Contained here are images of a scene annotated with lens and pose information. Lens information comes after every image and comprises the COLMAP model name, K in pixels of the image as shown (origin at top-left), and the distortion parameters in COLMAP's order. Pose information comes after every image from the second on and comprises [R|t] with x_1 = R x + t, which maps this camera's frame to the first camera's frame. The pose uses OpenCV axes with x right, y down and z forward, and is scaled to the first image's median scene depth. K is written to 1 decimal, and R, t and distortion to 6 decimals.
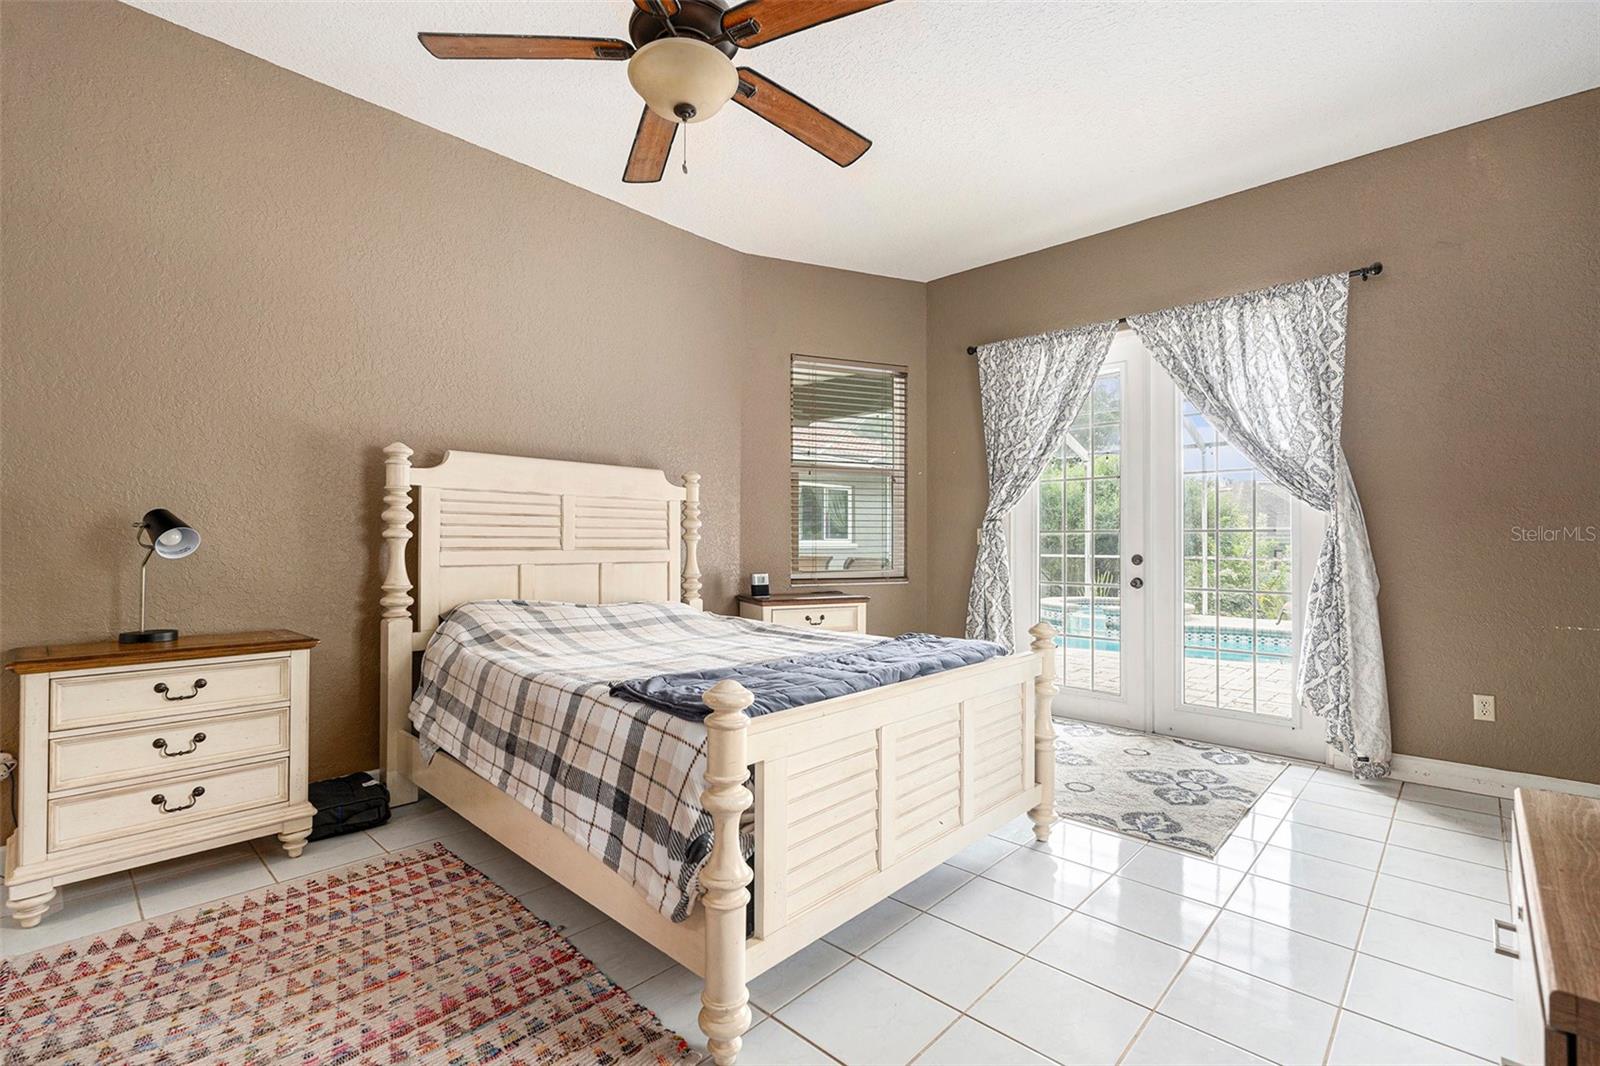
lens RADIAL K [[713.5, 0, 794.6], [0, 713.5, 537.5], [0, 0, 1]] dist [-0.003205, -0.000394]
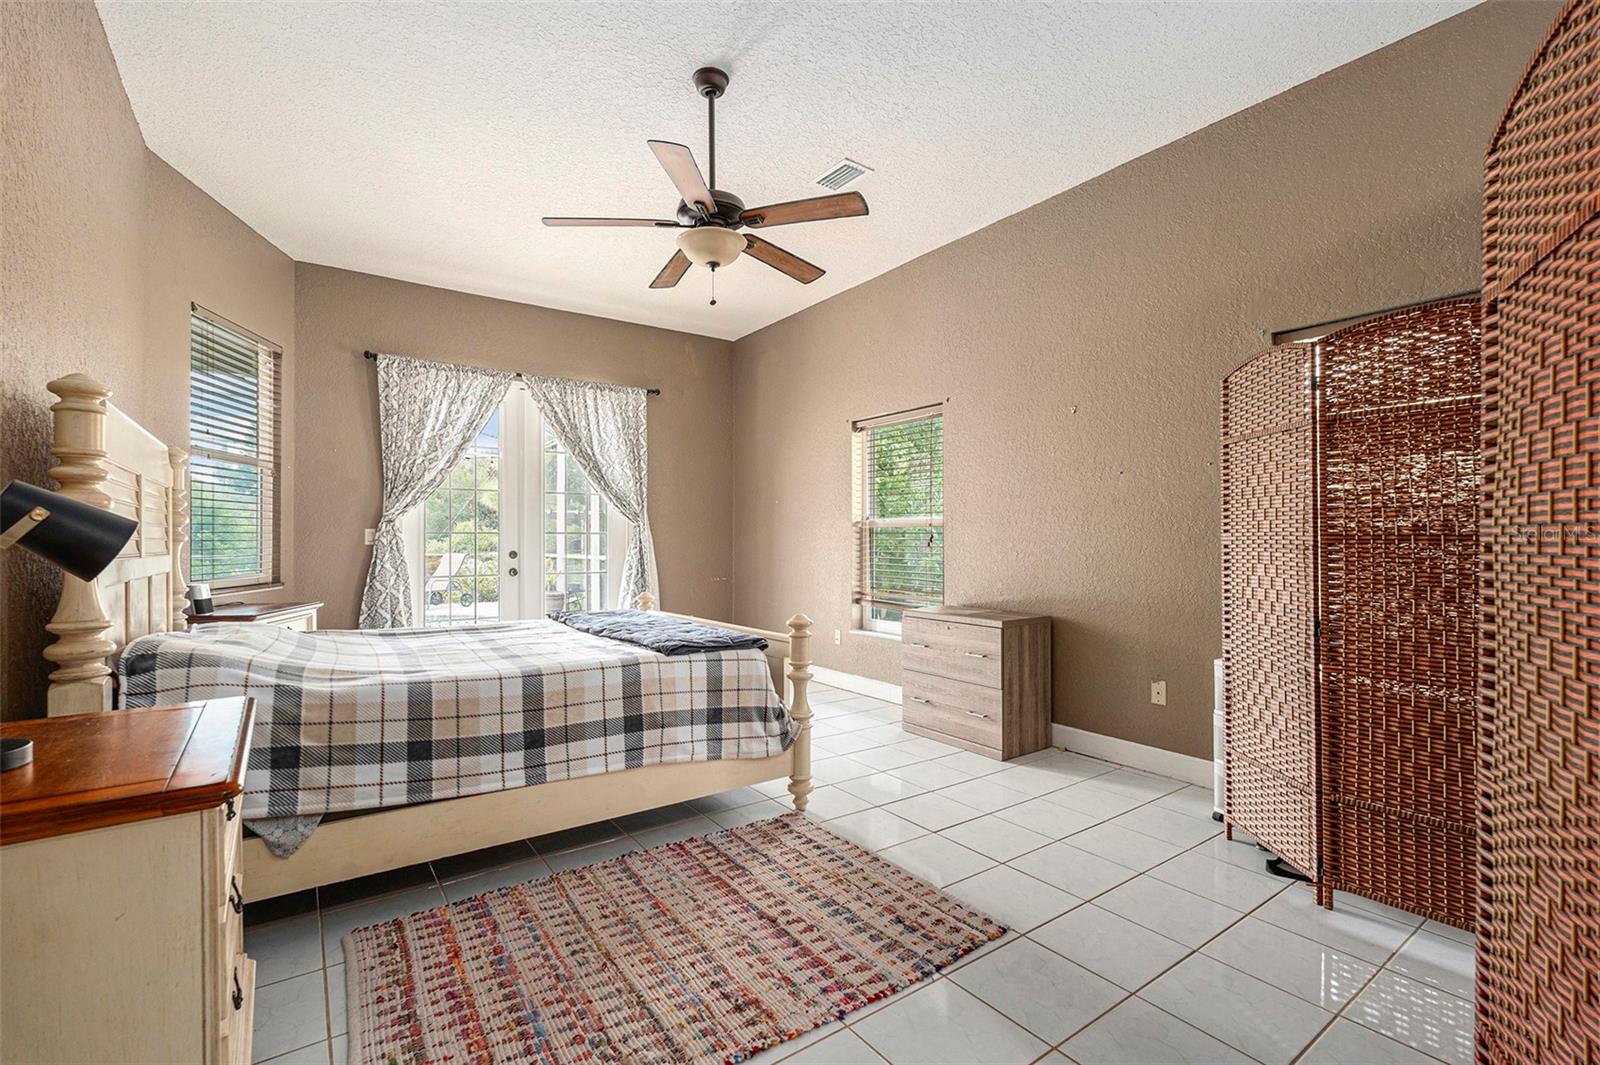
lens RADIAL K [[713.5, 0, 794.6], [0, 713.5, 537.0], [0, 0, 1]] dist [-0.003205, -0.000394]
pose [[0.192243, 0.000445, 0.981347, -1.461222], [-0.002916, 0.999996, 0.000118, -0.006654], [-0.981343, -0.002884, 0.192244, 0.467014]]
